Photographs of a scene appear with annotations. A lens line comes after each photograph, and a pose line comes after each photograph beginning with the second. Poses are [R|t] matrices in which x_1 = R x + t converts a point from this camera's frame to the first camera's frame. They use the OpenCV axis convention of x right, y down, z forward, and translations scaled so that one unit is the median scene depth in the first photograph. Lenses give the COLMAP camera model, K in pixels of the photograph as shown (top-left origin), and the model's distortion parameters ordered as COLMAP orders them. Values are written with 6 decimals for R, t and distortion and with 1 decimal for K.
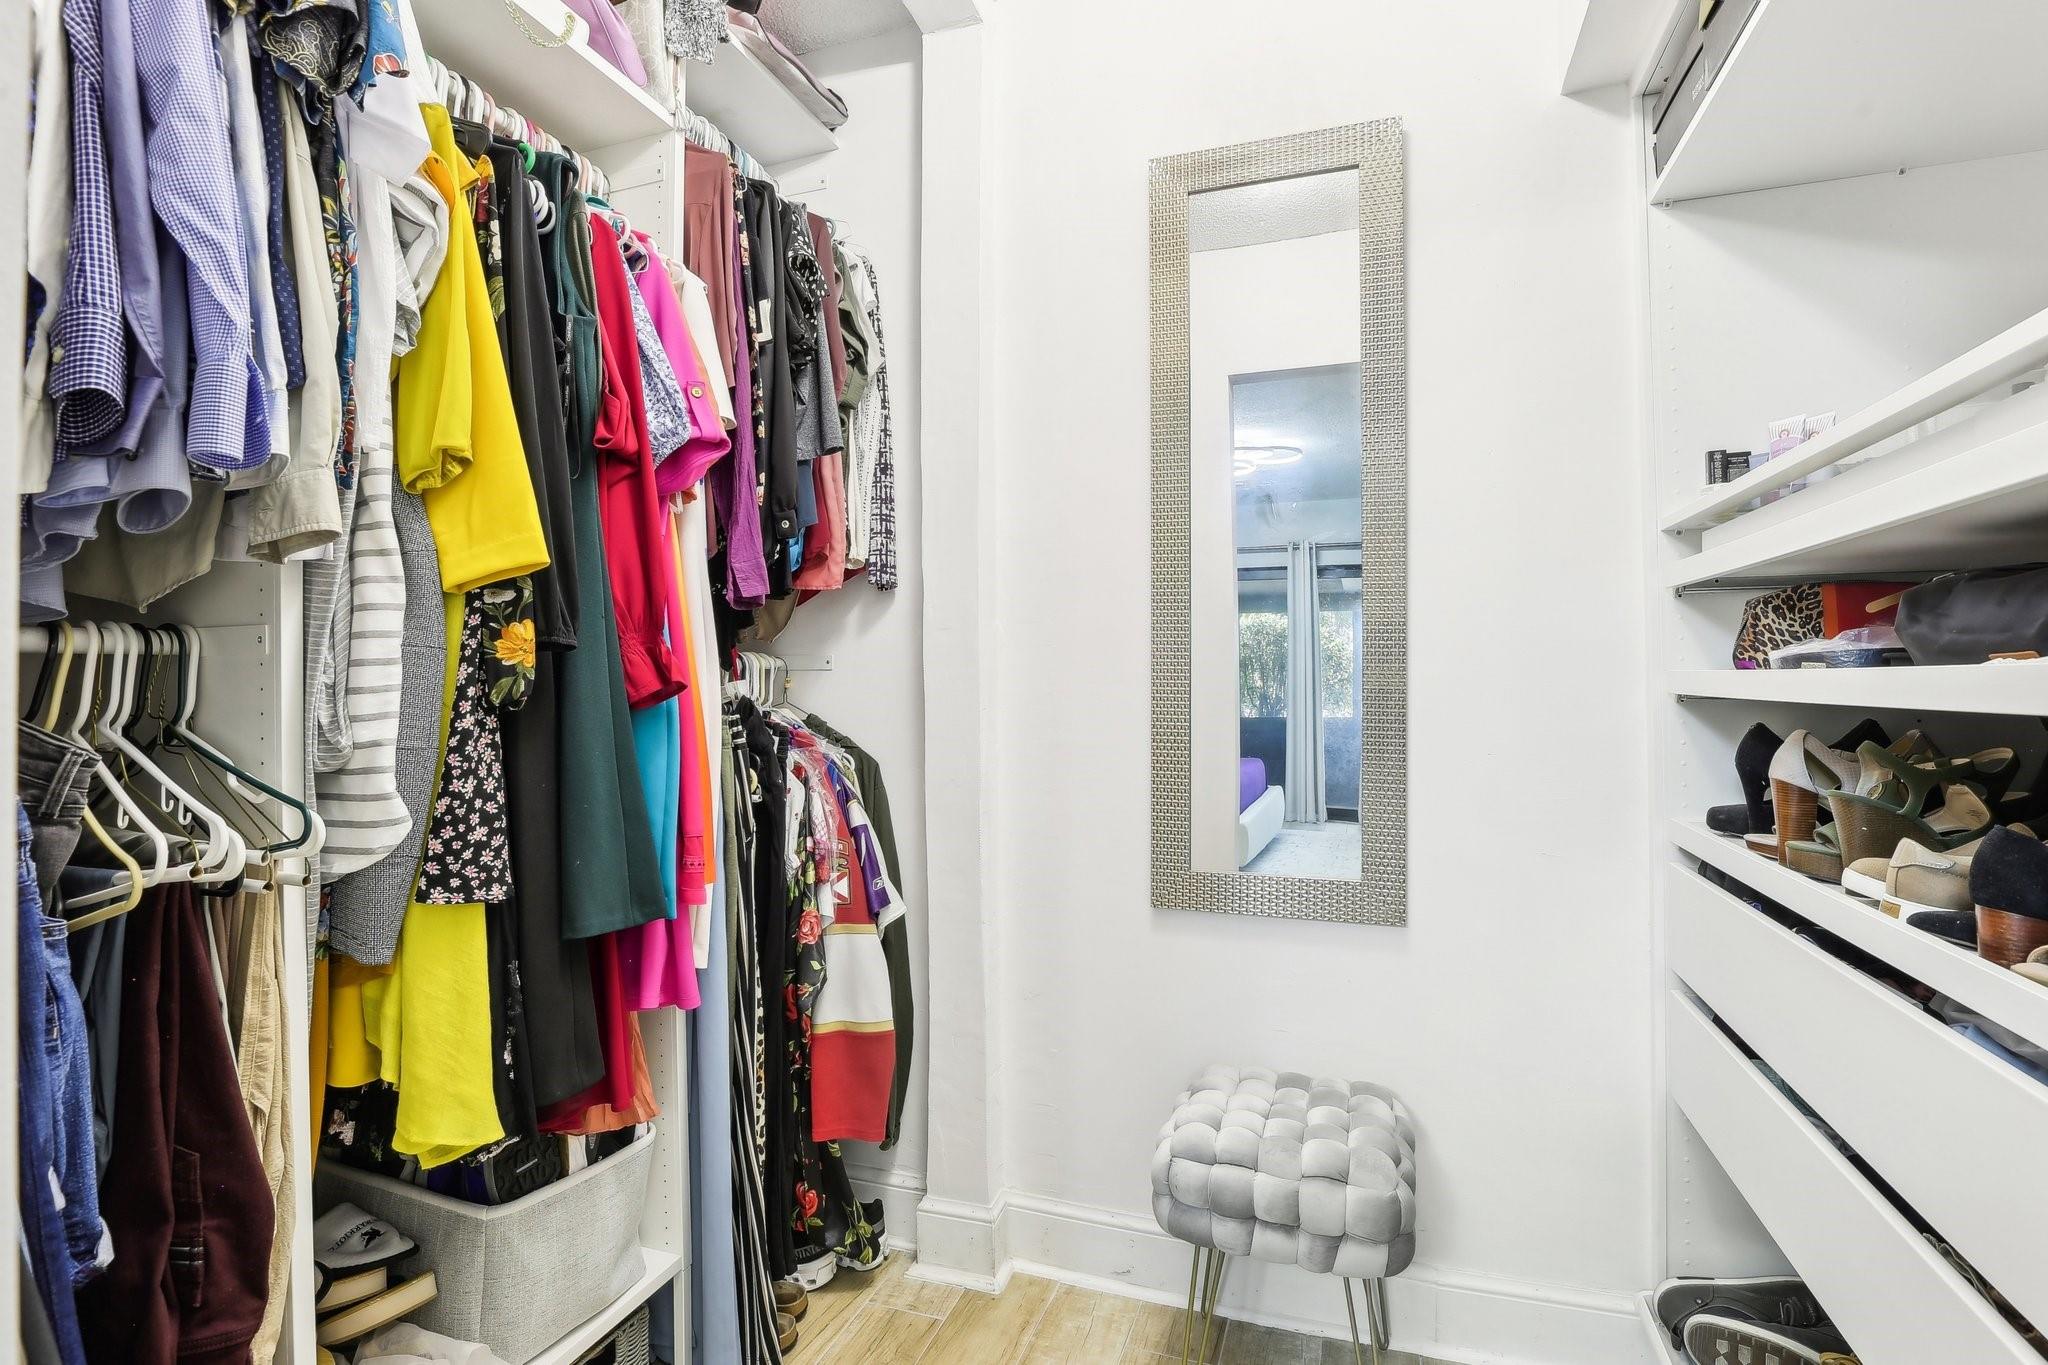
lens RADIAL K [[966.7, 0, 1018.9], [0, 966.7, 682.0], [0, 0, 1]] dist [-0.037772, 0.006139]
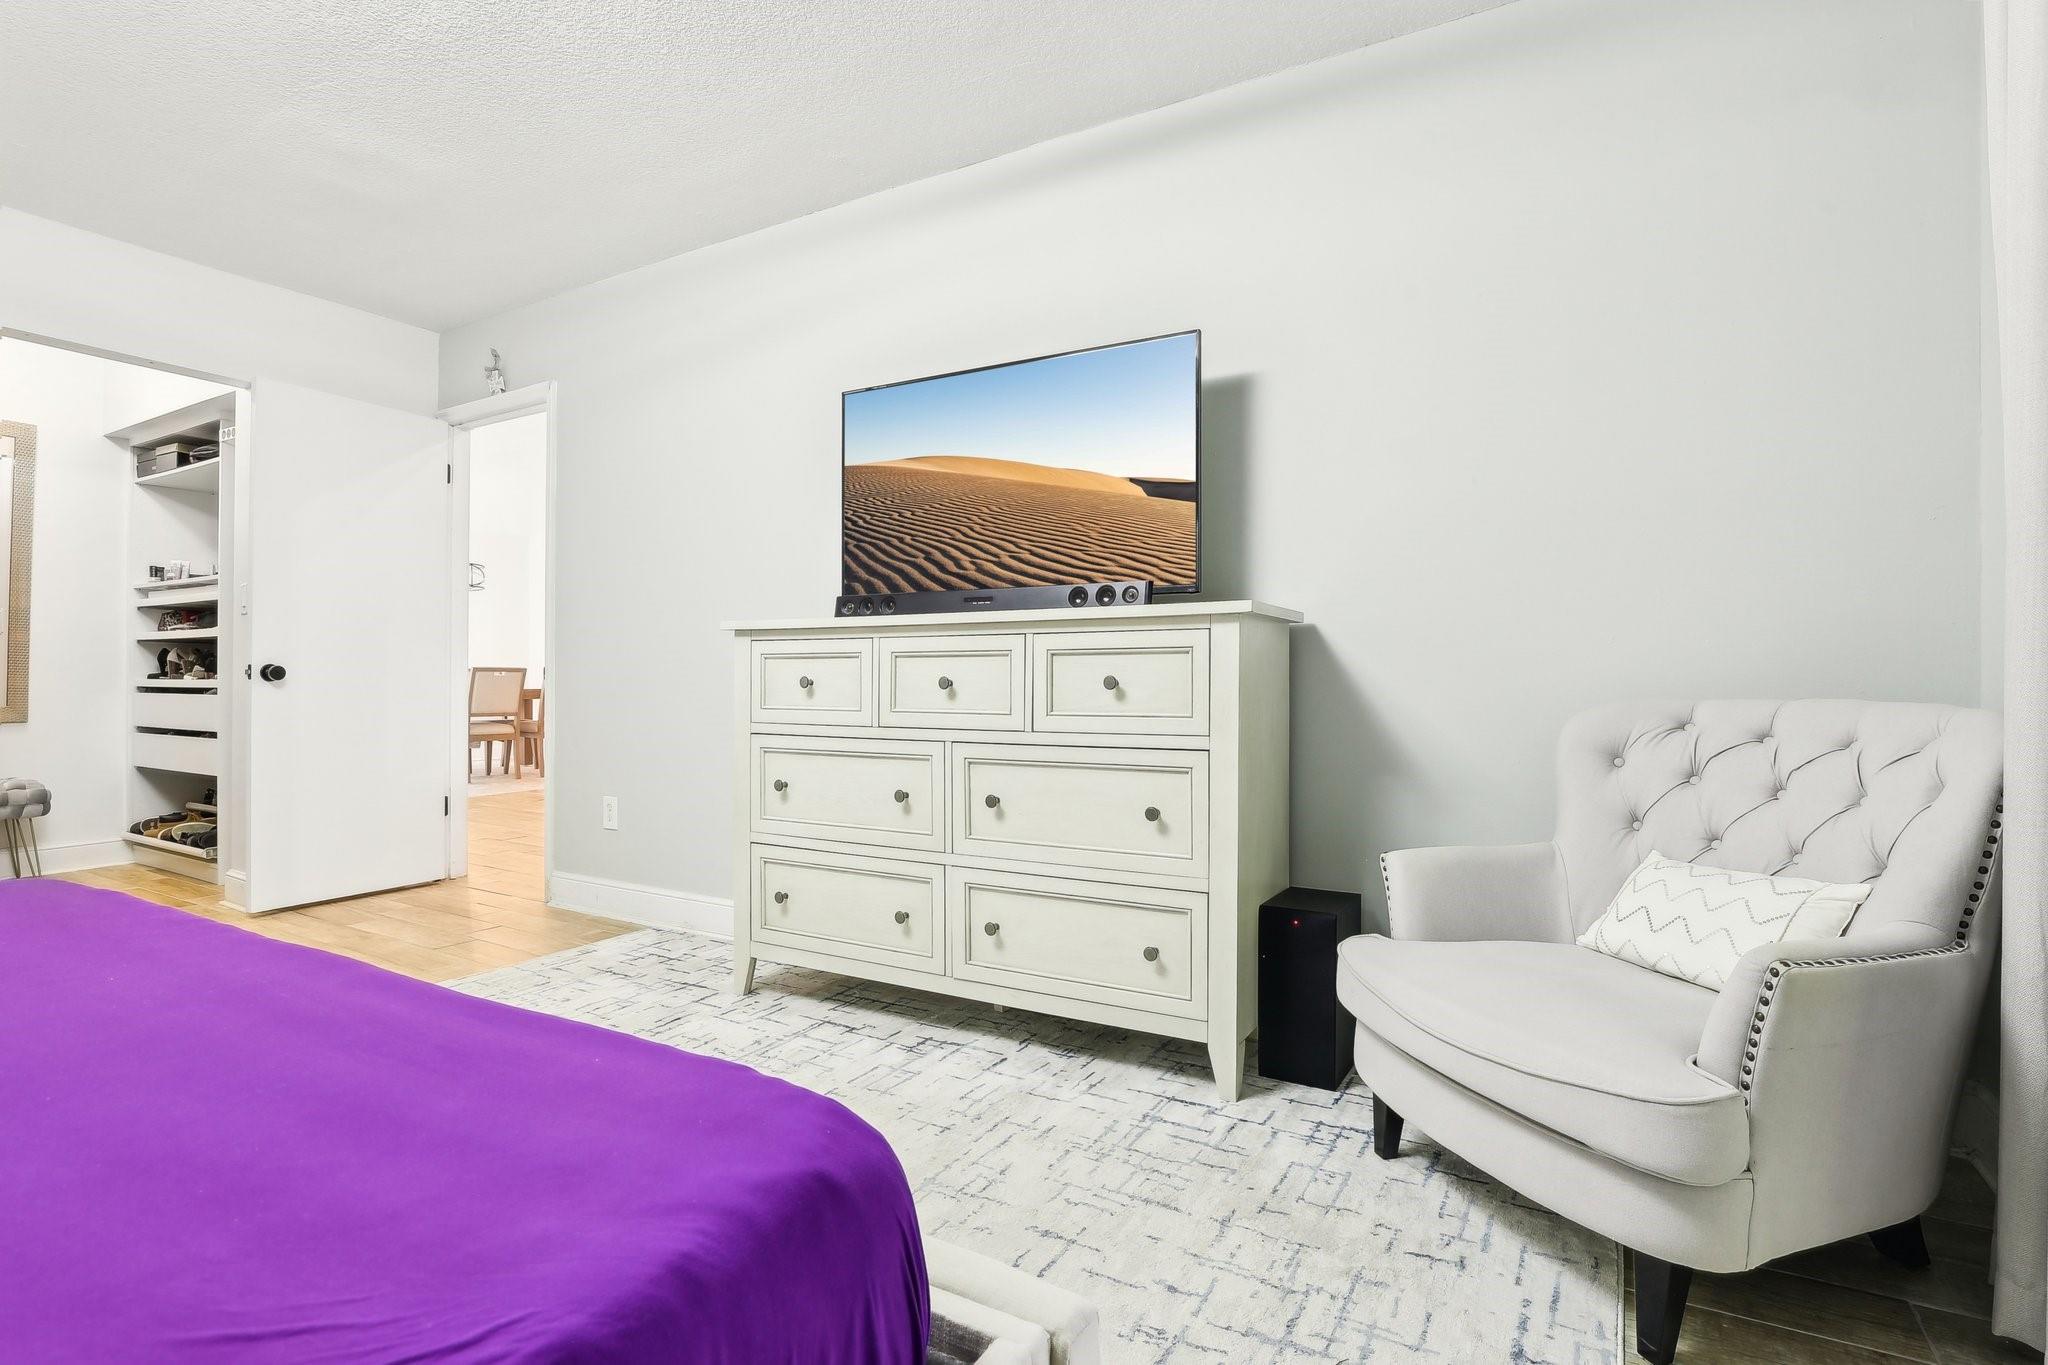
lens RADIAL K [[966.7, 0, 1018.2], [0, 966.7, 670.2], [0, 0, 1]] dist [-0.037772, 0.006139]
pose [[0.159346, 0.019958, 0.987021, -2.104323], [-0.012307, 0.999758, -0.018229, 0.146907], [-0.987146, -0.009242, 0.159553, -2.623408]]
